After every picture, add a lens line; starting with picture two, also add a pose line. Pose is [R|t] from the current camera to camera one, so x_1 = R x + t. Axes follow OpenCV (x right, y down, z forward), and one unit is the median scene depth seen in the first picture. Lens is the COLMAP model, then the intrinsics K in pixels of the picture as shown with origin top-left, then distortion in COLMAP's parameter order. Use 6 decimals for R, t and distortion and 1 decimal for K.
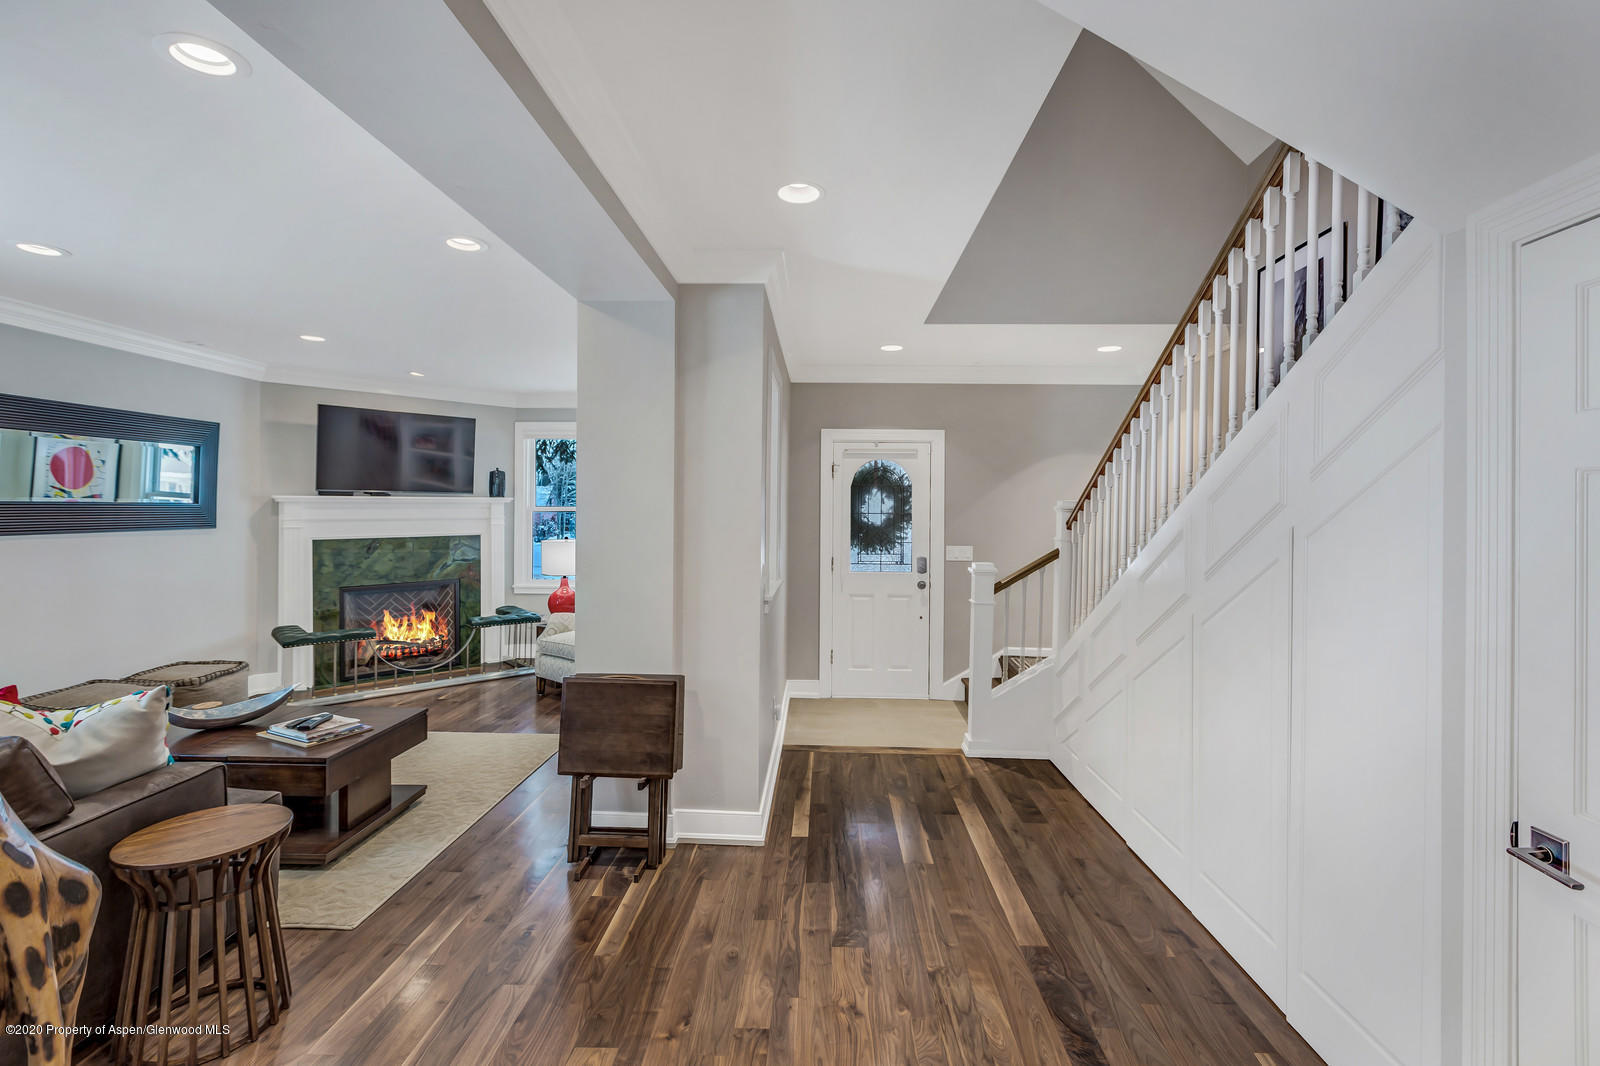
lens RADIAL K [[713.6, 0, 803.7], [0, 713.6, 505.5], [0, 0, 1]] dist [-0.002483, -0.000903]
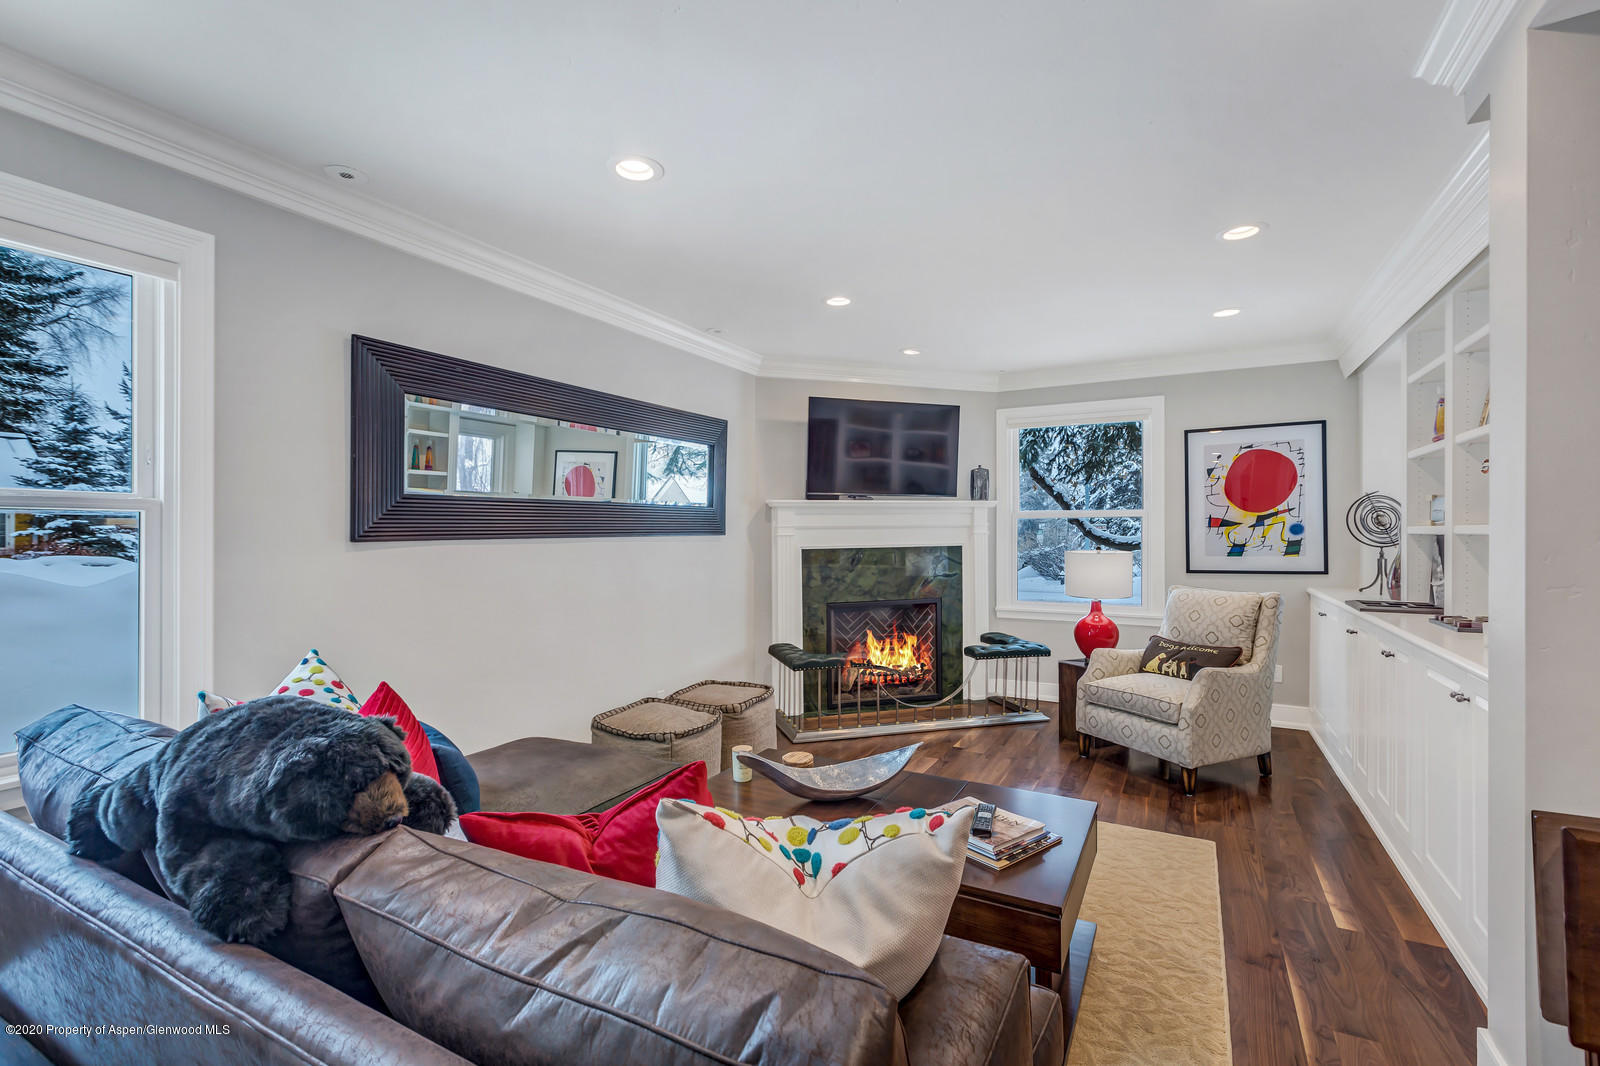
lens RADIAL K [[718.0, 0, 800.0], [0, 718.0, 533.0], [0, 0, 1]] dist [-0.000236, -0.000011]
pose [[0.895126, -0.005904, -0.445774, -0.271970], [0.009308, 0.999942, 0.005448, 0.021256], [0.445716, -0.009026, 0.895129, 0.176882]]
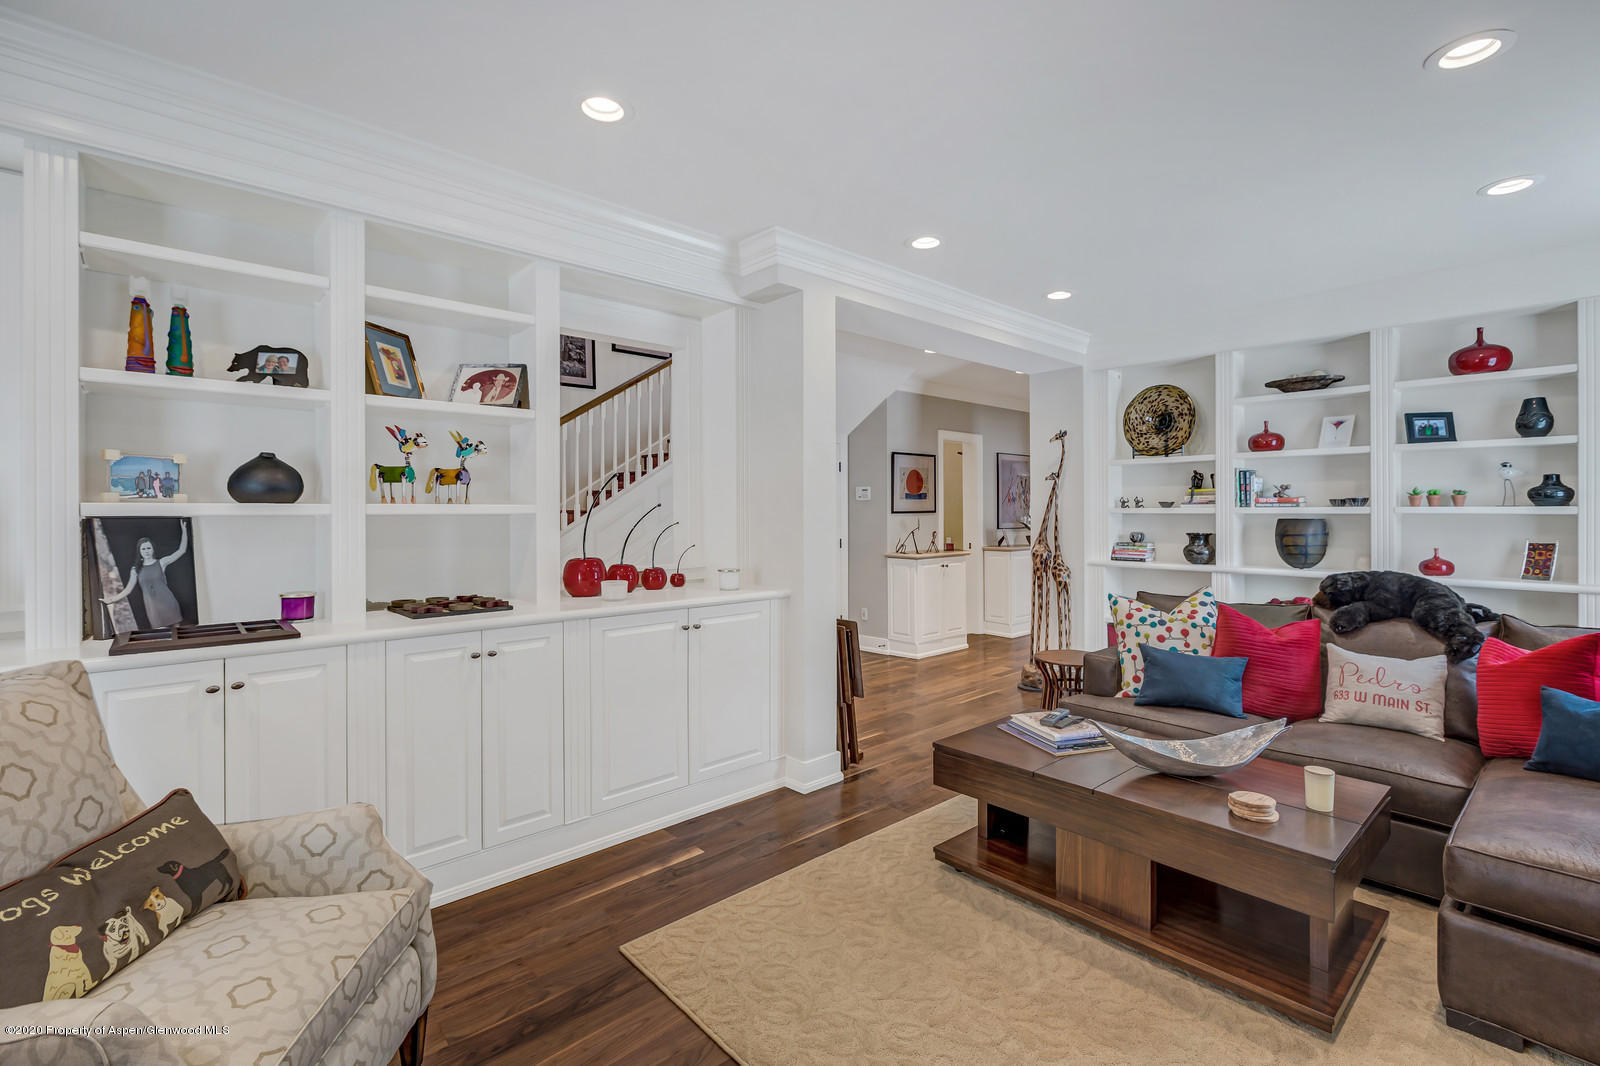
lens RADIAL K [[718.0, 0, 800.0], [0, 718.0, 533.0], [0, 0, 1]] dist [-0.000236, -0.000011]
pose [[-0.694576, -0.021293, 0.719104, -0.547943], [-0.005007, 0.999681, 0.024765, 0.027544], [-0.719402, 0.013600, -0.694461, 0.923988]]
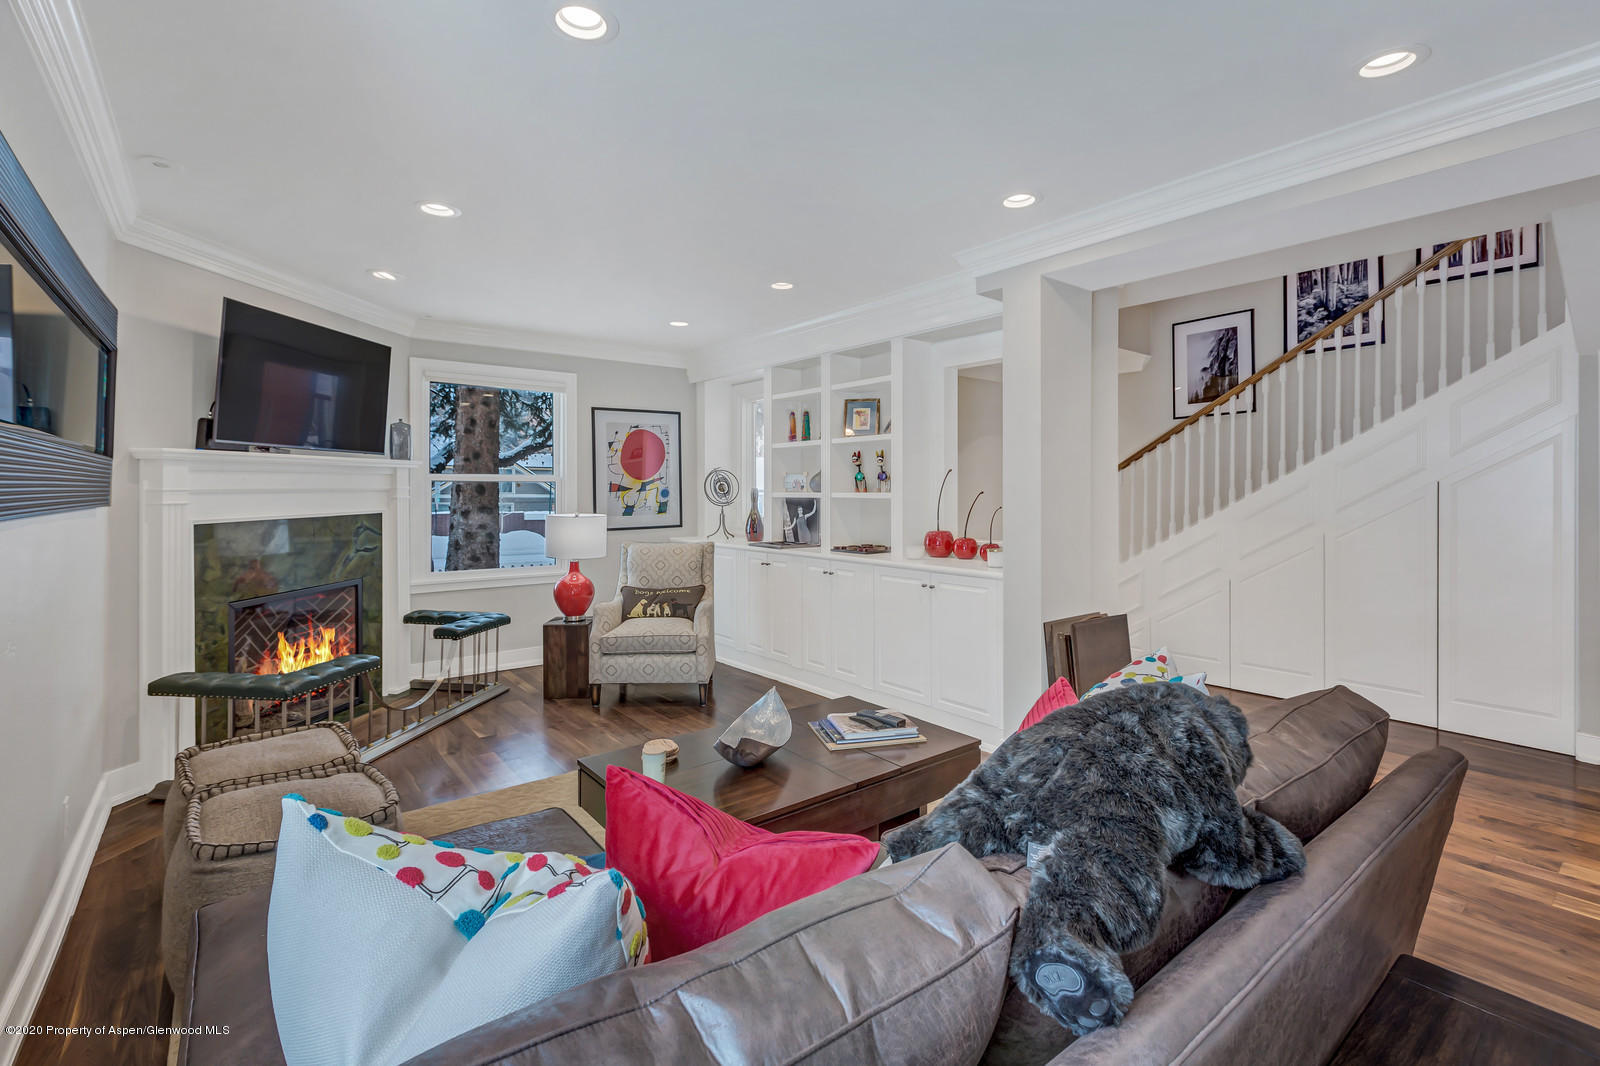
lens RADIAL K [[730.8, 0, 798.0], [0, 730.8, 488.4], [0, 0, 1]] dist [-0.002563, -0.000143]
pose [[0.769980, -0.002968, 0.638061, -0.654671], [-0.001150, 0.999981, 0.006039, 0.012641], [-0.638067, -0.005384, 0.769962, 0.199113]]
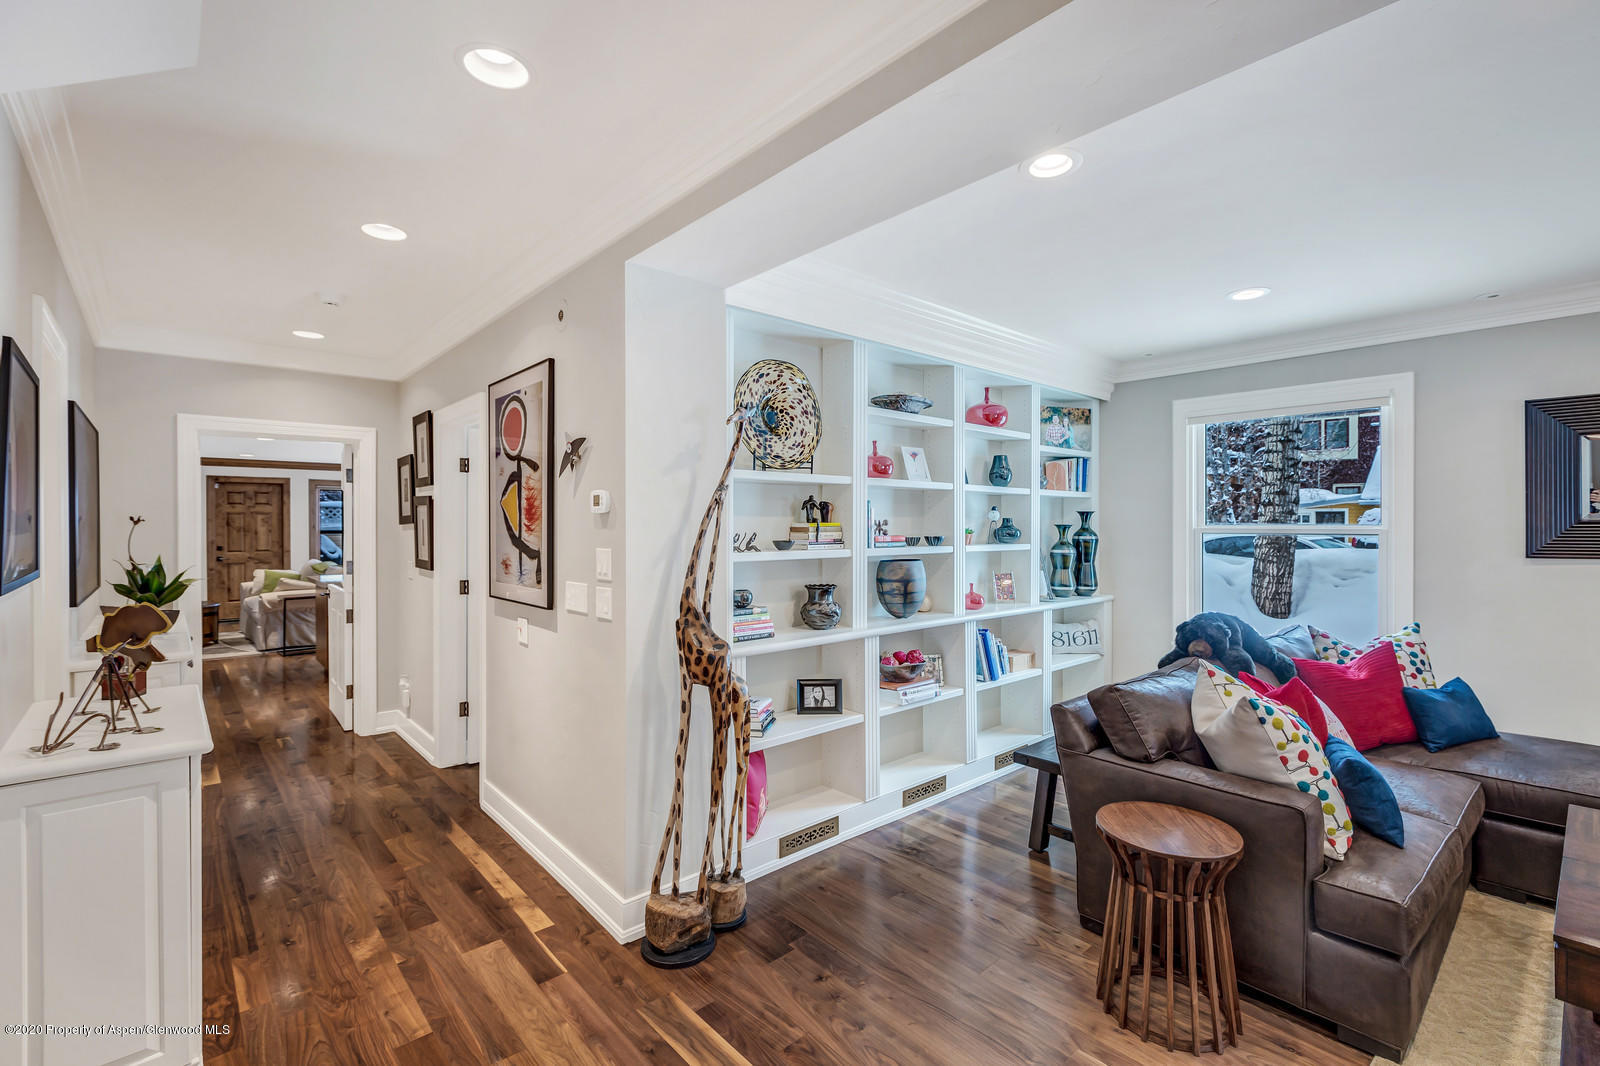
lens RADIAL K [[716.2, 0, 801.2], [0, 716.2, 524.3], [0, 0, 1]] dist [0.003403, 0.000240]
pose [[-0.727399, -0.004614, -0.686200, 0.097320], [0.002759, 0.999950, -0.009648, 0.003550], [0.686210, -0.008911, -0.727349, 0.461196]]
